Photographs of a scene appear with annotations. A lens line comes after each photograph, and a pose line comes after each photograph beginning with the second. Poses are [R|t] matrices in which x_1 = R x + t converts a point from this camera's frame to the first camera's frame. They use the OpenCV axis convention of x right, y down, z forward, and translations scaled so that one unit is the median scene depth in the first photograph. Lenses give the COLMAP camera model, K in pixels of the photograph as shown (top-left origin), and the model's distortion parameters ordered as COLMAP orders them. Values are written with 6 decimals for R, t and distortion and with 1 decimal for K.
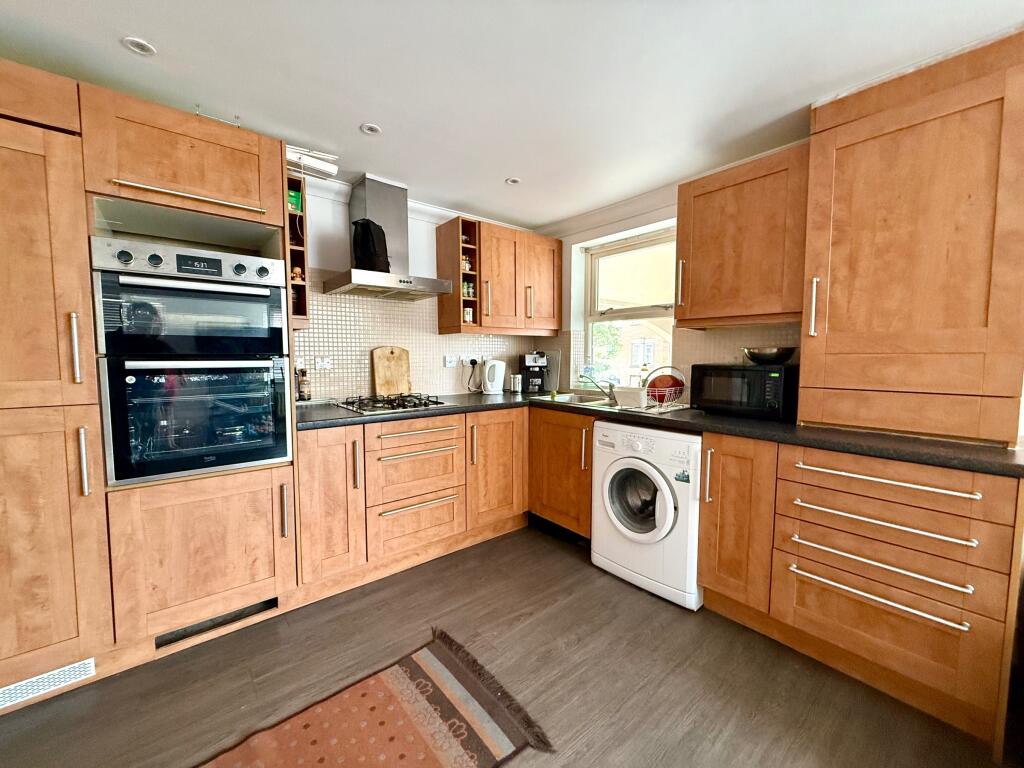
lens RADIAL K [[407.5, 0, 512.0], [0, 407.5, 381.5], [0, 0, 1]] dist [-0.002815, -0.000048]
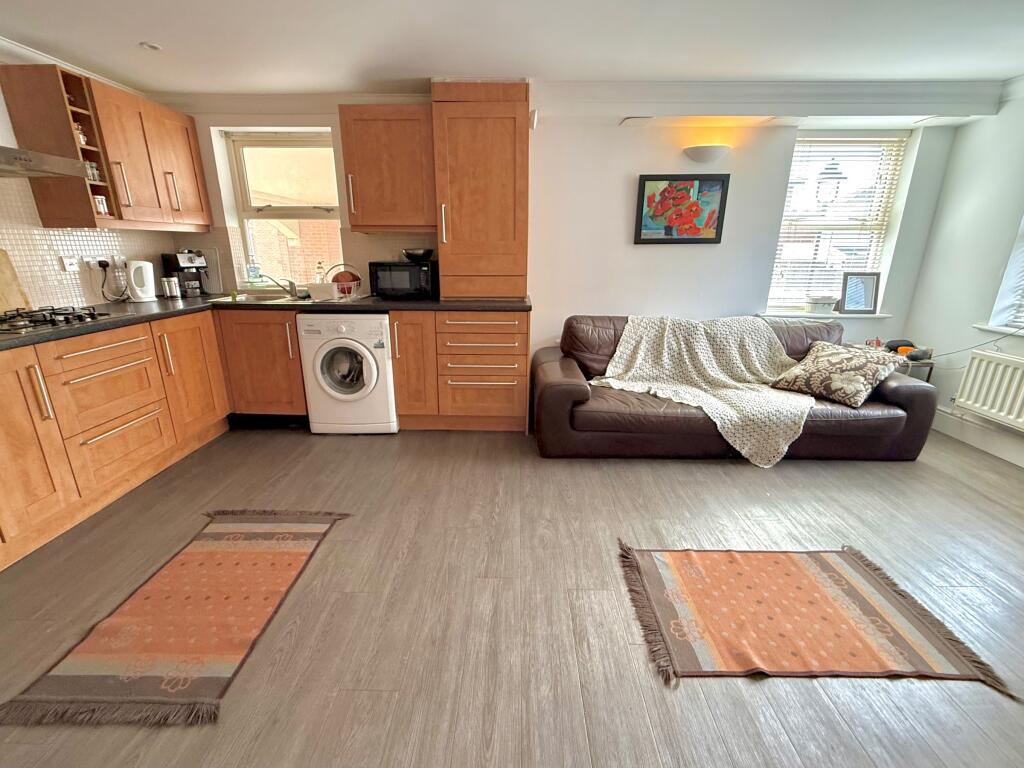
lens RADIAL K [[420.9, 0, 512.0], [0, 420.9, 384.0], [0, 0, 1]] dist [-0.000799, 0.000100]
pose [[0.651477, -0.229522, 0.723116, -0.295593], [0.047666, 0.963639, 0.262922, 0.002008], [-0.757169, -0.136820, 0.638729, -0.241914]]
